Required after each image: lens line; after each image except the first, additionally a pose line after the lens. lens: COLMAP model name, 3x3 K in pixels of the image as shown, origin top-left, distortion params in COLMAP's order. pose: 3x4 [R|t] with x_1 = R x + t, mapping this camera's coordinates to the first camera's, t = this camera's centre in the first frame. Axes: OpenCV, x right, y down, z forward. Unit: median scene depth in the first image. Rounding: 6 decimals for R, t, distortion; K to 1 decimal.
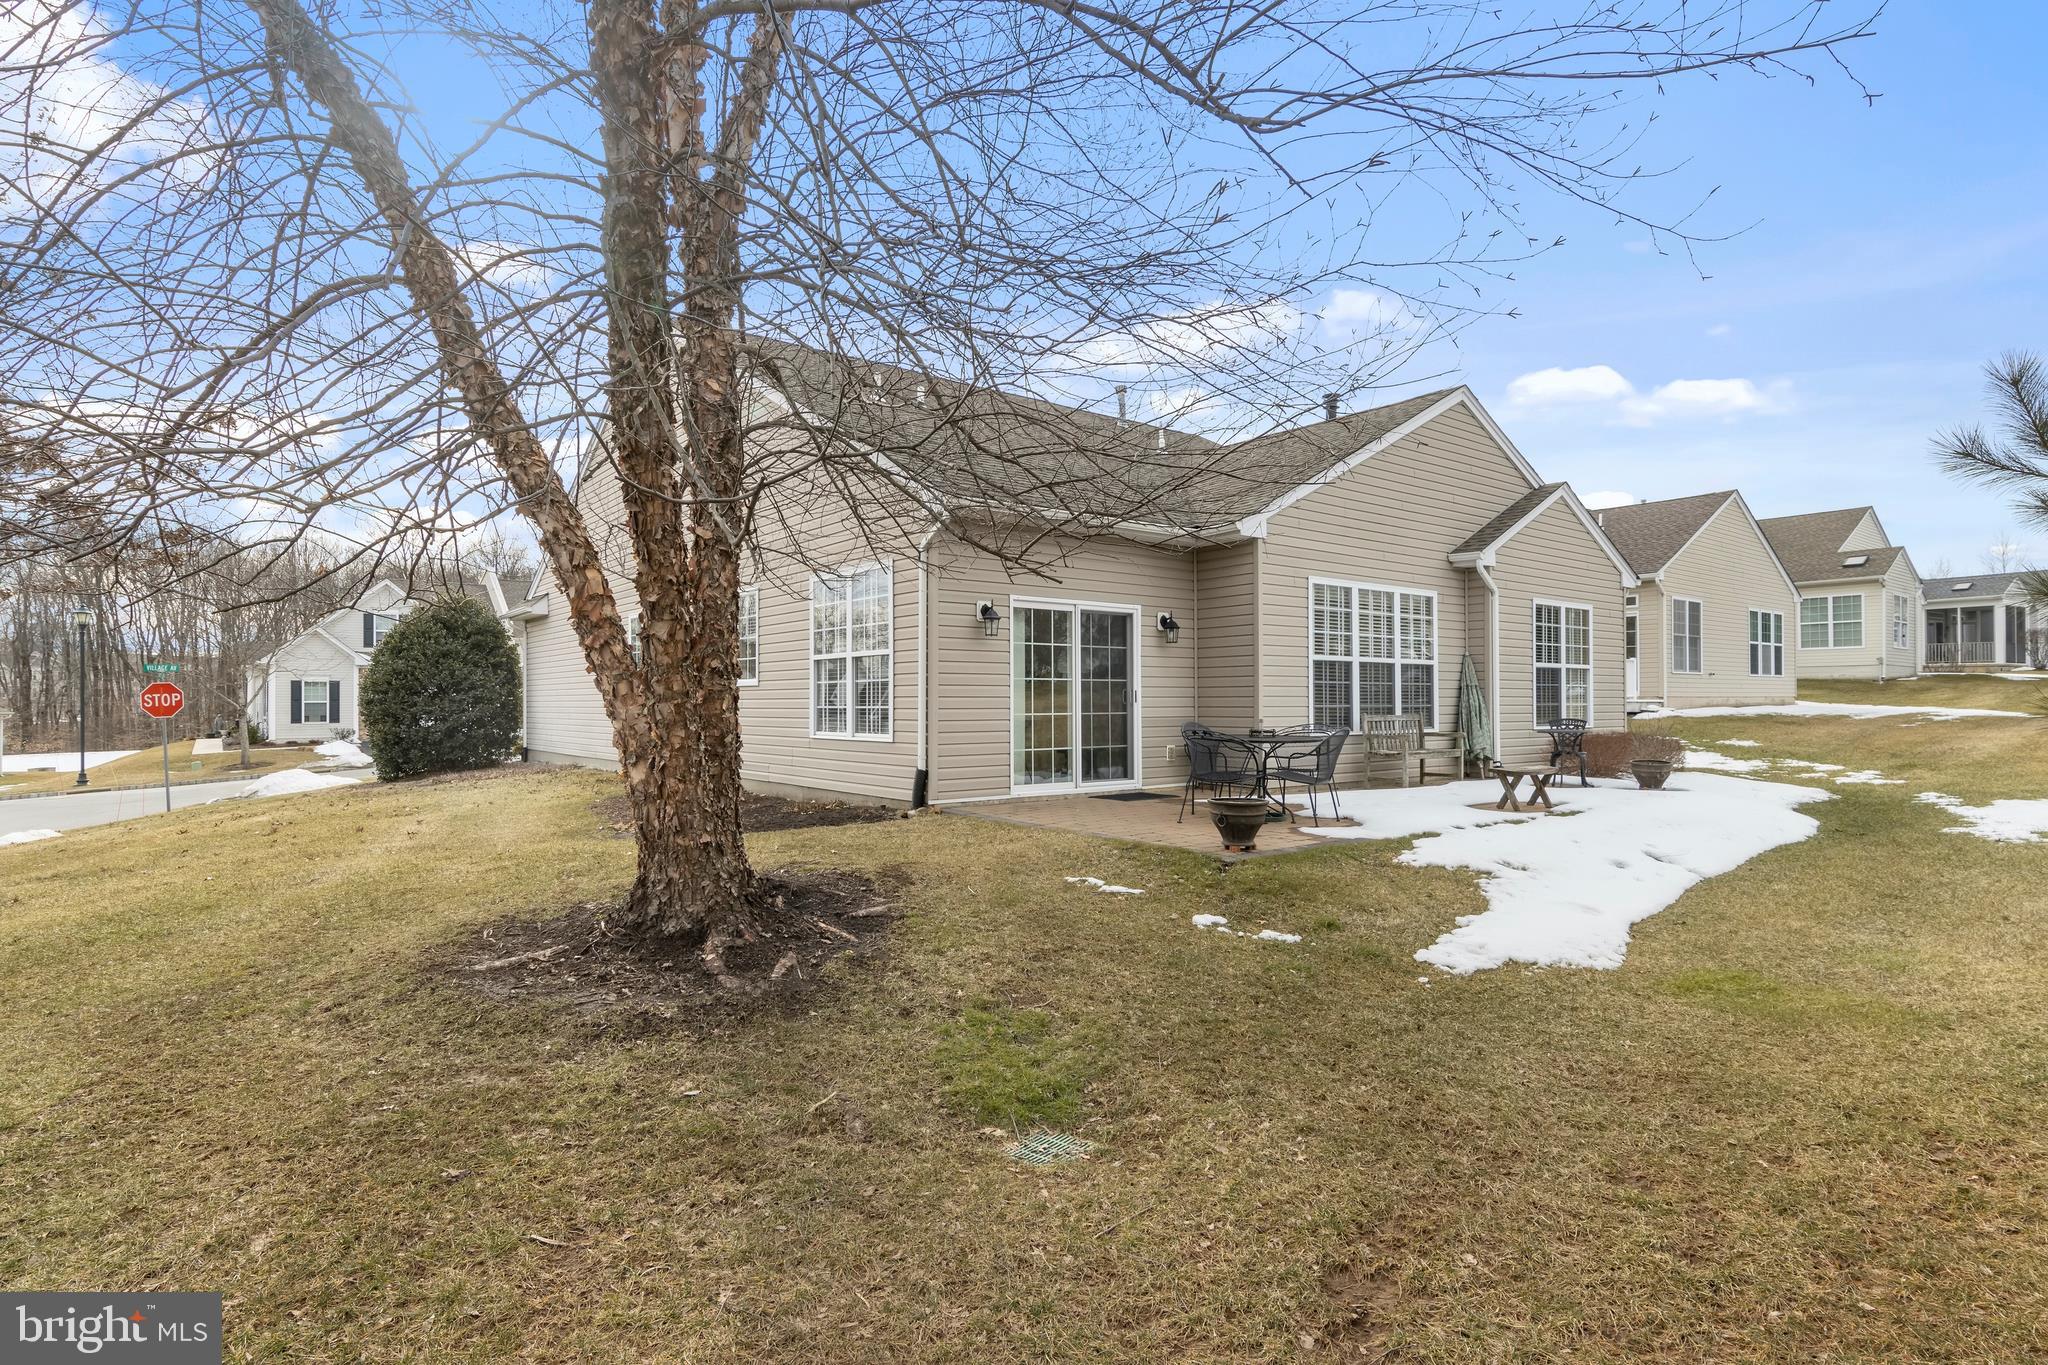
lens RADIAL K [[1044.8, 0, 1026.2], [0, 1044.8, 683.3], [0, 0, 1]] dist [0.014446, -0.005344]
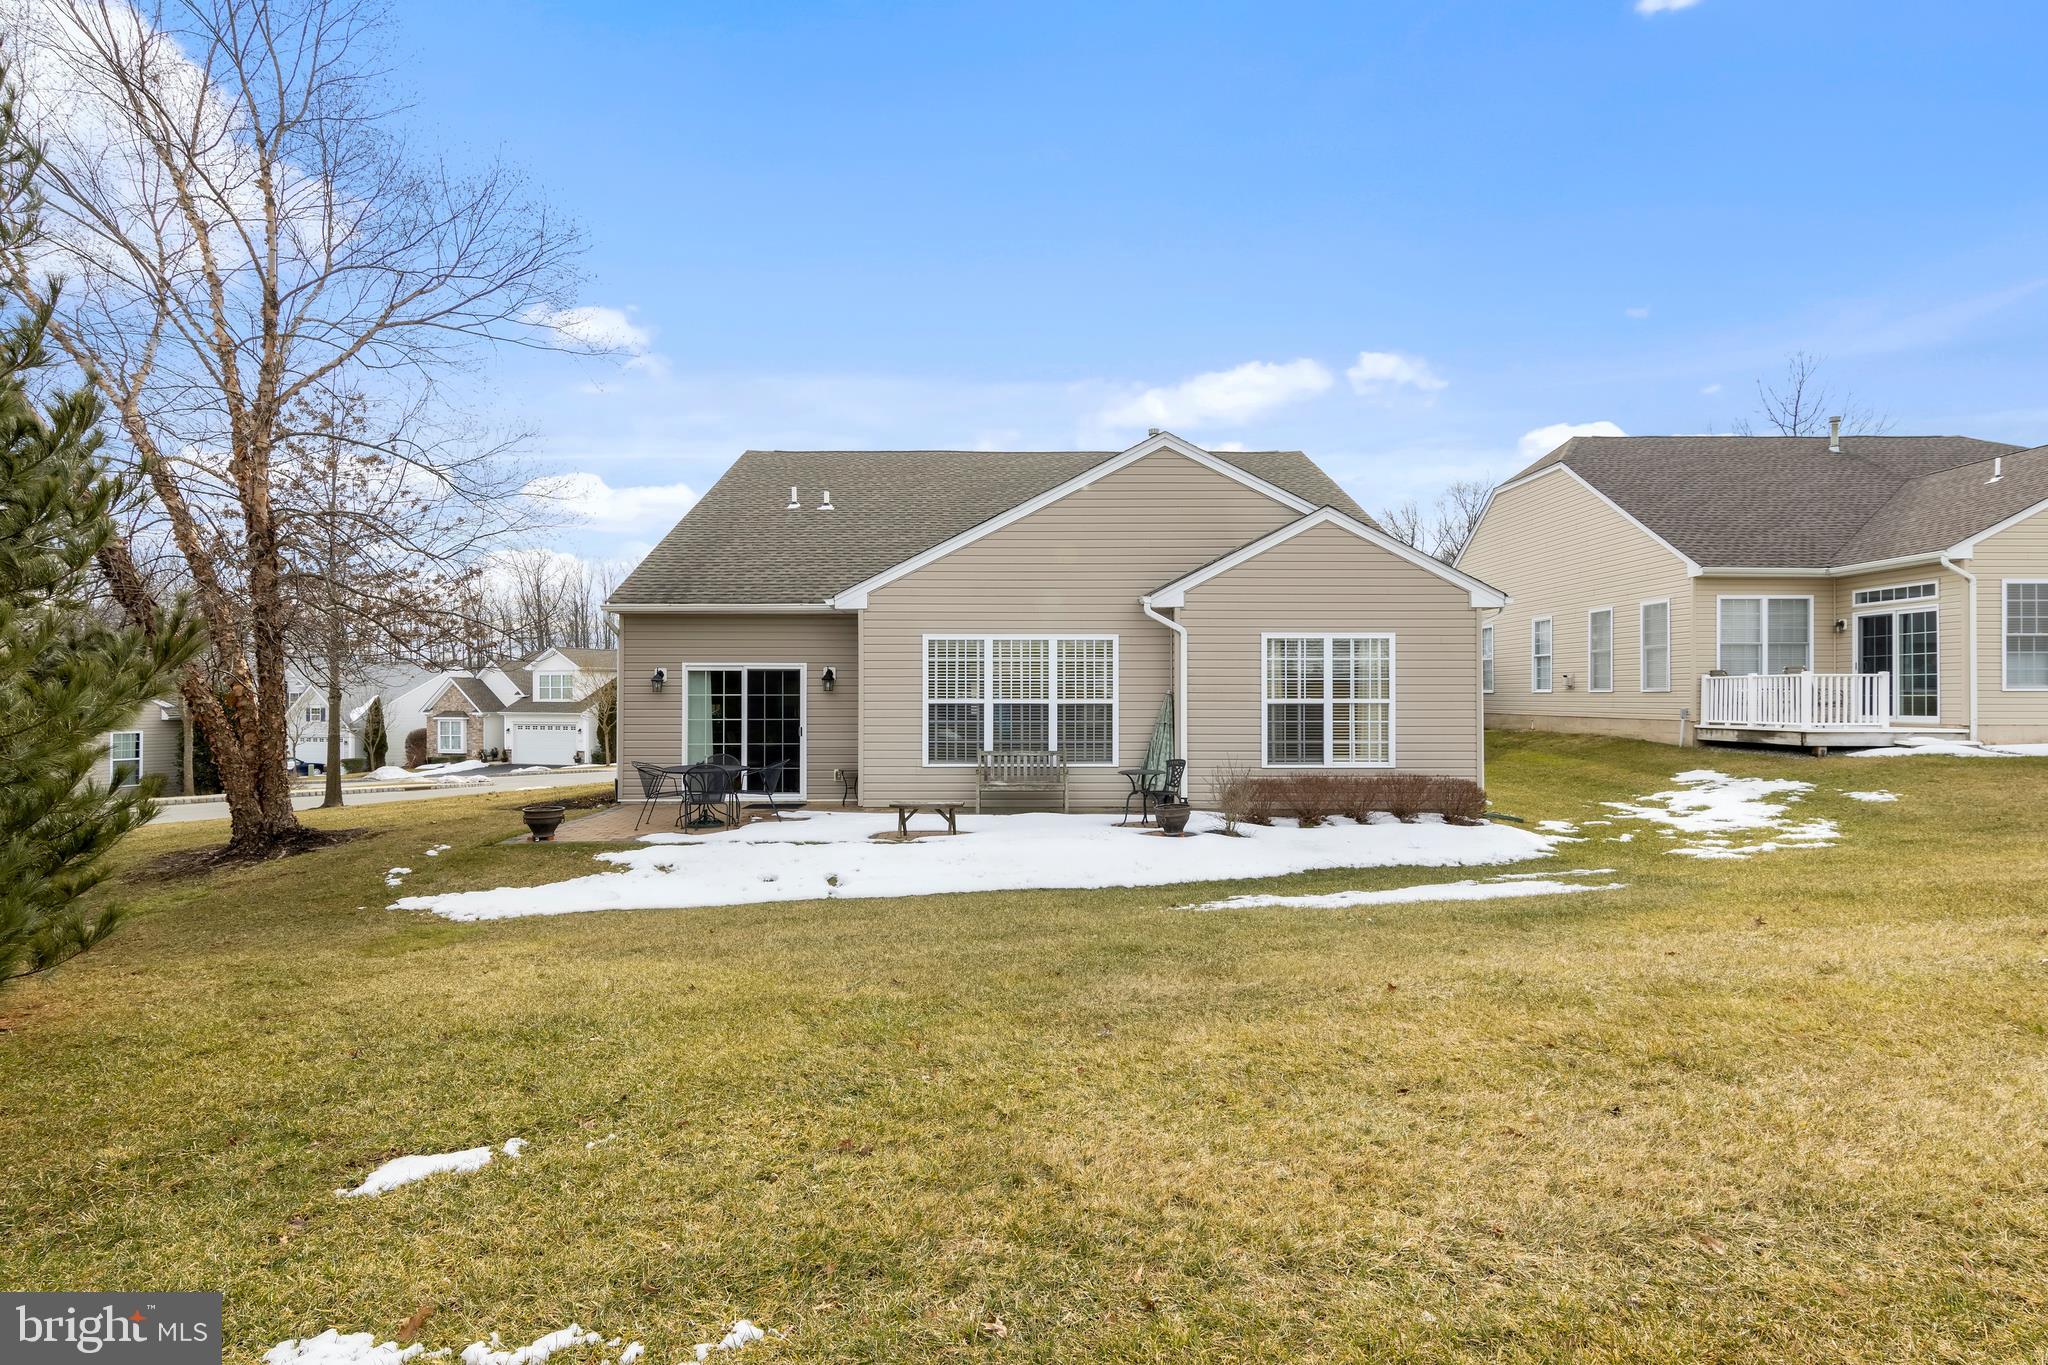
lens RADIAL K [[1044.8, 0, 1020.8], [0, 1044.8, 695.4], [0, 0, 1]] dist [0.014446, -0.005344]
pose [[0.781264, -0.010874, -0.624106, 1.105360], [0.007242, 0.999939, -0.008356, -0.020066], [0.624159, 0.002008, 0.781295, 0.127934]]
